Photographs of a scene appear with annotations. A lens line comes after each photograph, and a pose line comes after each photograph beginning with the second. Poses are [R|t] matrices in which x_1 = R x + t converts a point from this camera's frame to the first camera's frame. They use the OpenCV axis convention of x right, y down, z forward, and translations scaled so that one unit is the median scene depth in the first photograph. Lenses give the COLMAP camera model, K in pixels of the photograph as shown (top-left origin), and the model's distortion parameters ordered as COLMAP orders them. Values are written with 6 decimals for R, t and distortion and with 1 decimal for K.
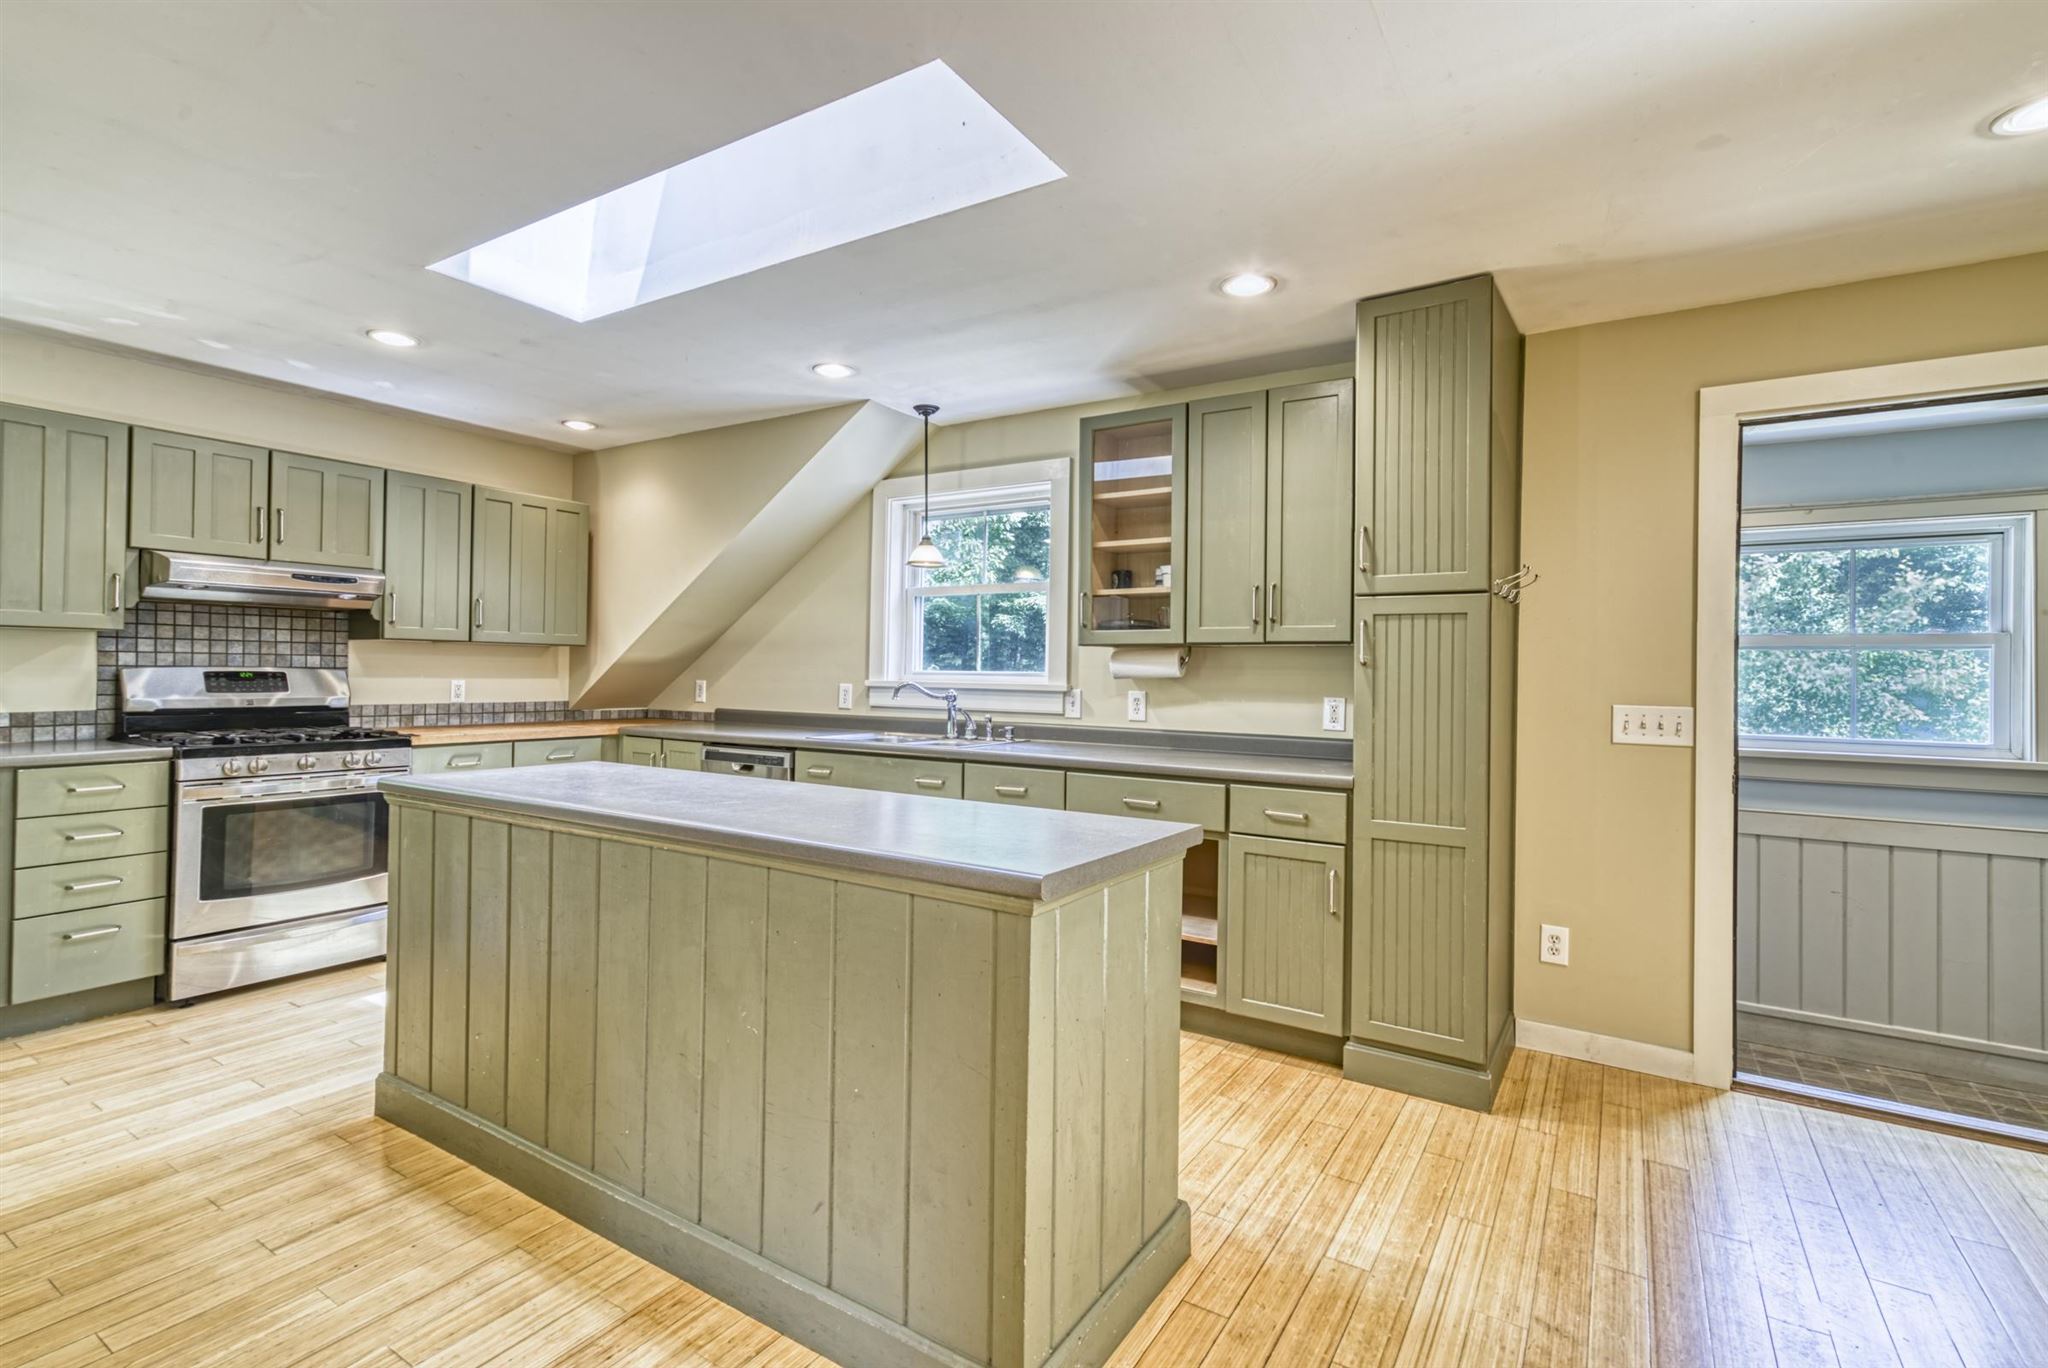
lens RADIAL K [[963.7, 0, 1024.4], [0, 963.7, 668.4], [0, 0, 1]] dist [0.001896, 0.005574]
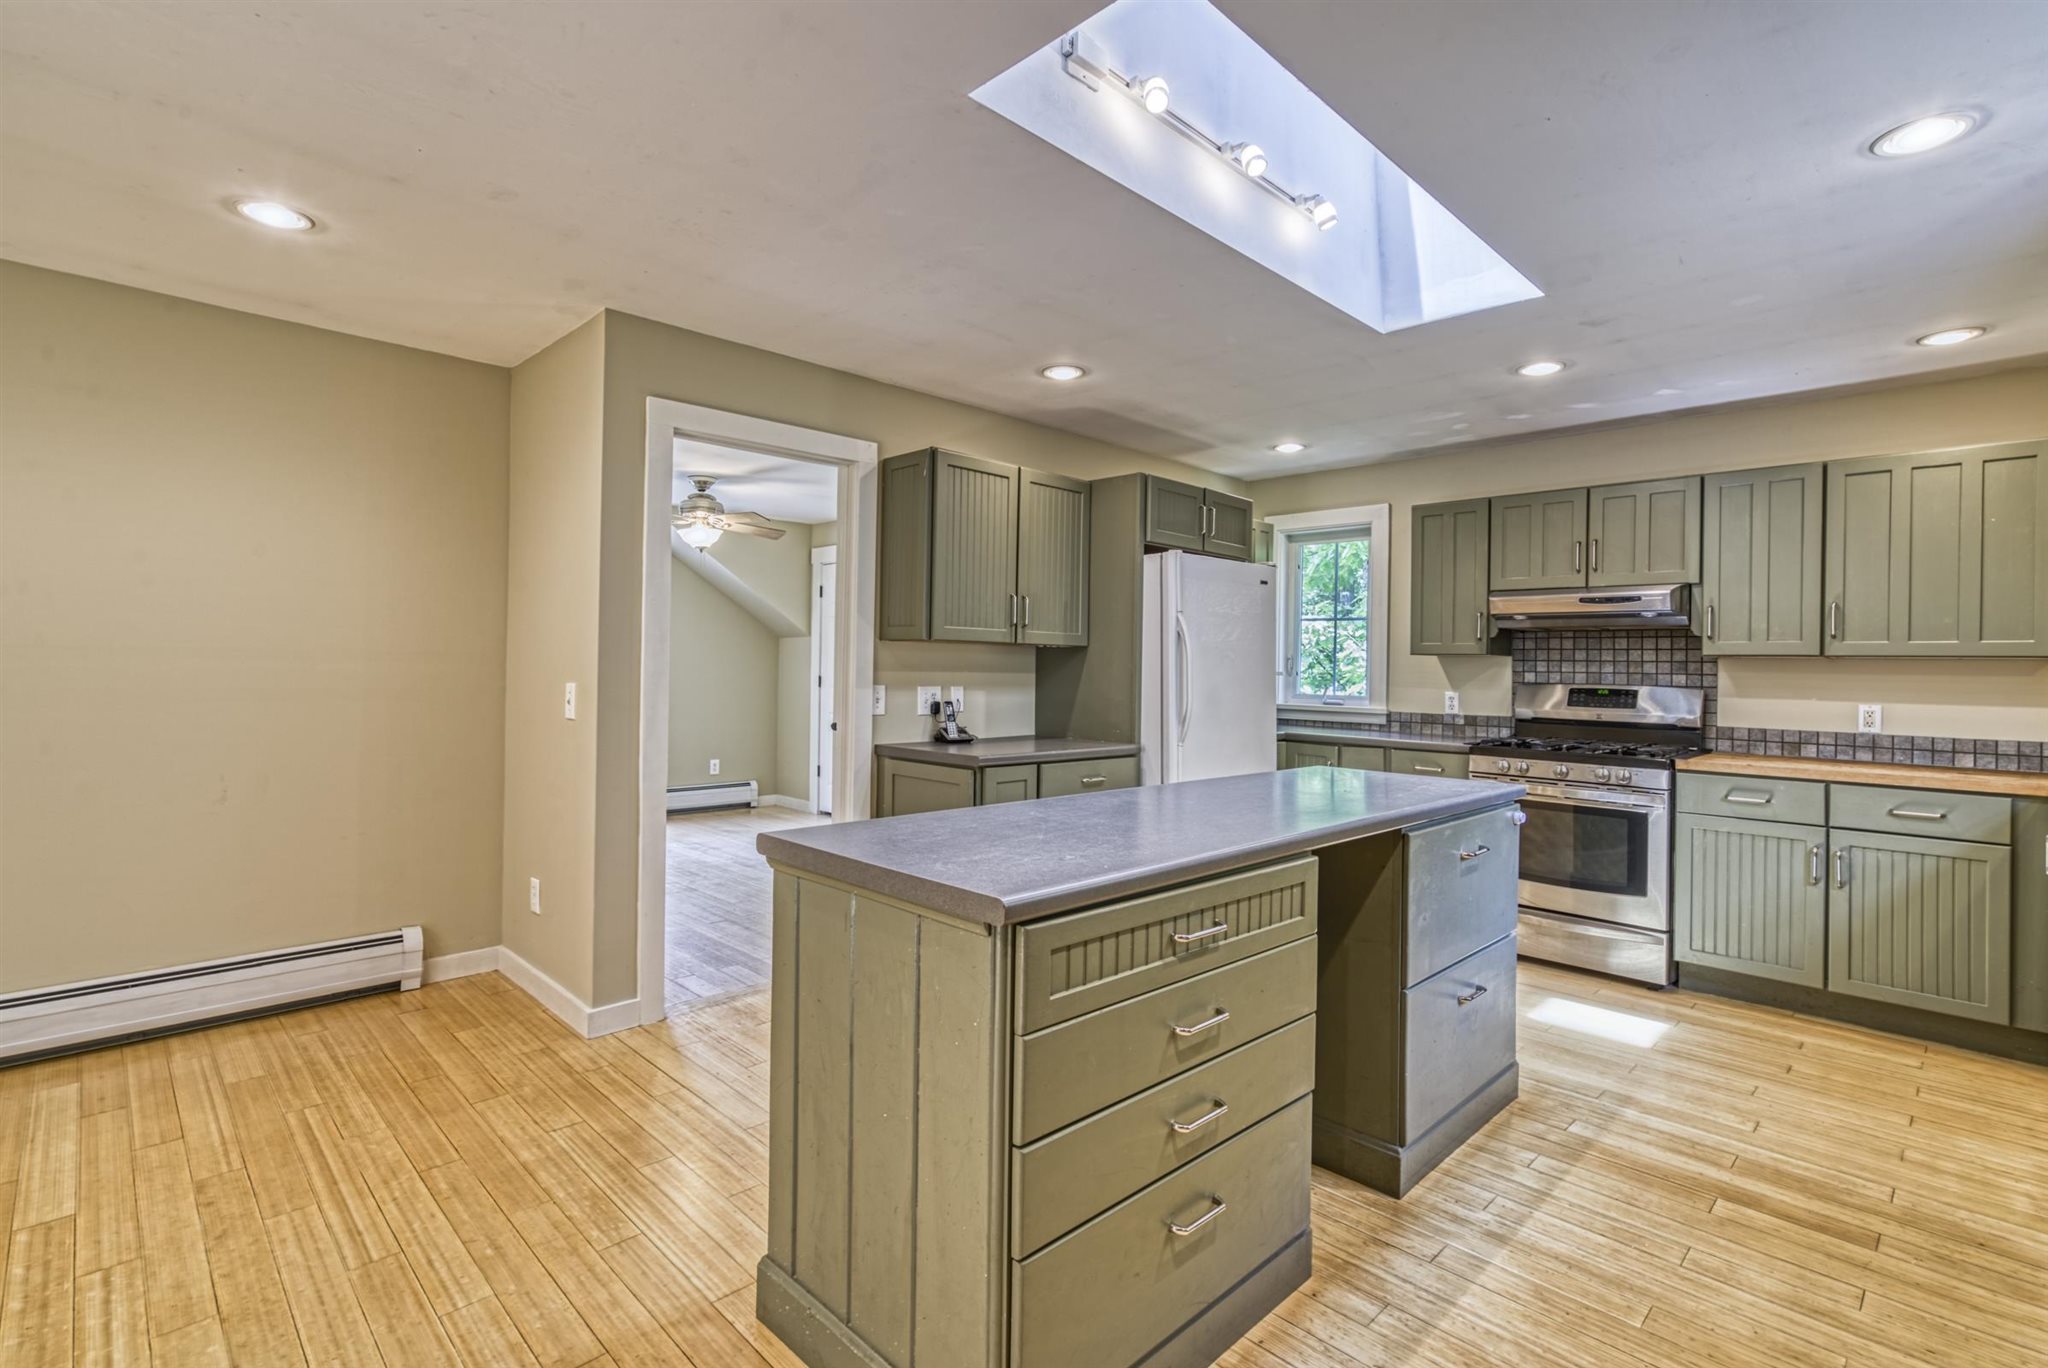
lens RADIAL K [[963.7, 0, 1012.8], [0, 963.7, 658.3], [0, 0, 1]] dist [0.001896, 0.005574]
pose [[-0.228225, -0.027964, -0.973207, 0.393010], [-0.020085, 0.999510, -0.024010, 0.007855], [0.973401, 0.014068, -0.228675, 0.548438]]
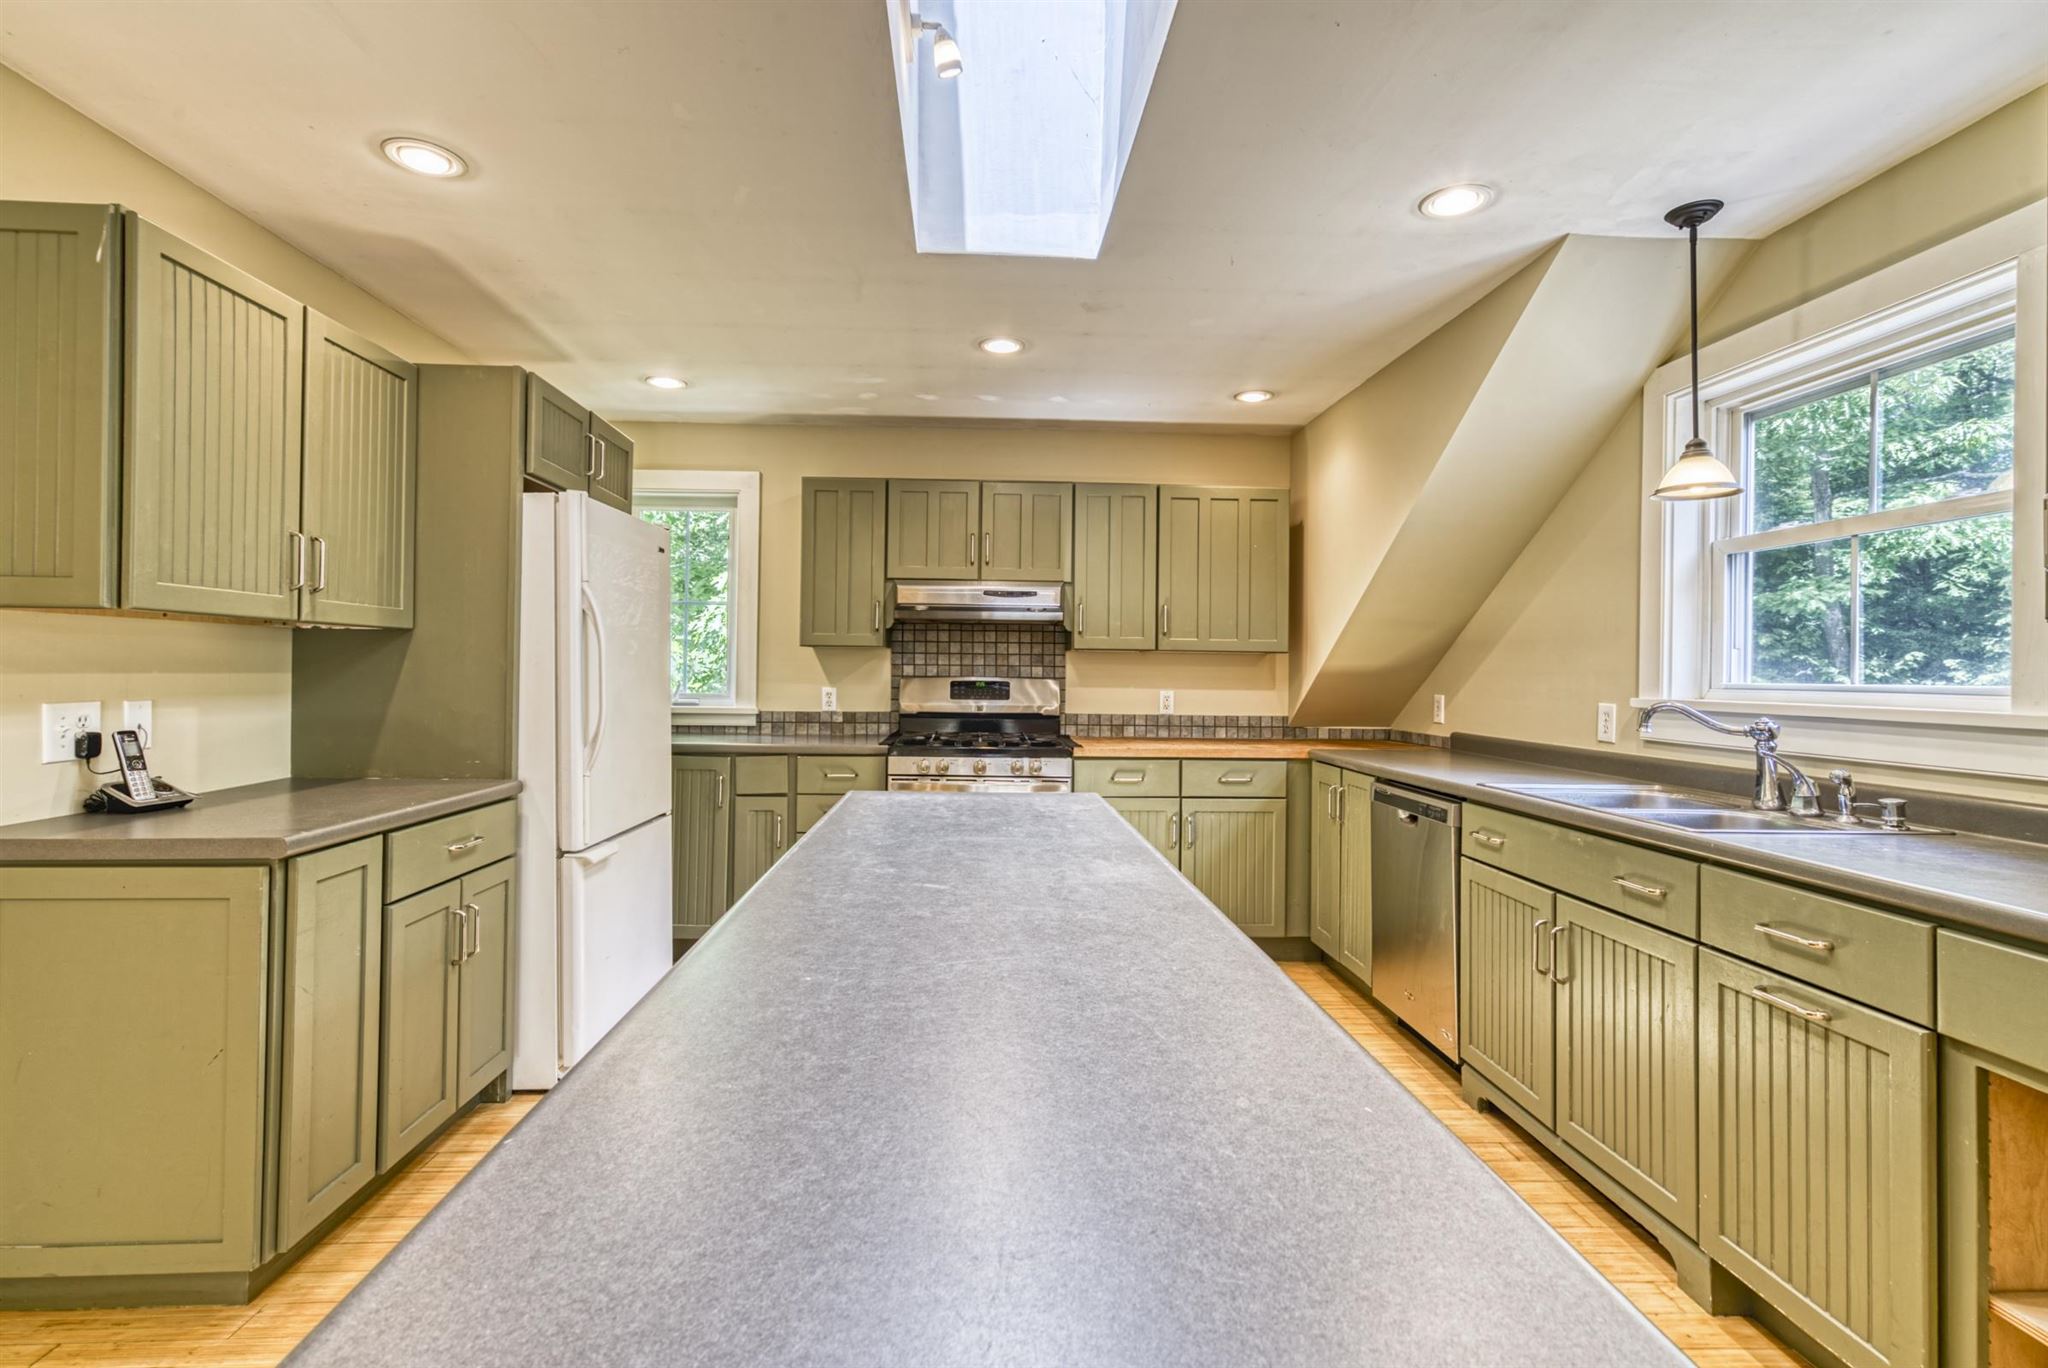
lens RADIAL K [[963.7, 0, 1005.6], [0, 963.7, 654.9], [0, 0, 1]] dist [0.001896, 0.005574]
pose [[0.566993, -0.021725, -0.823436, 0.129219], [-0.001786, 0.999617, -0.027604, 0.003336], [0.823721, 0.017122, 0.566737, 0.355941]]
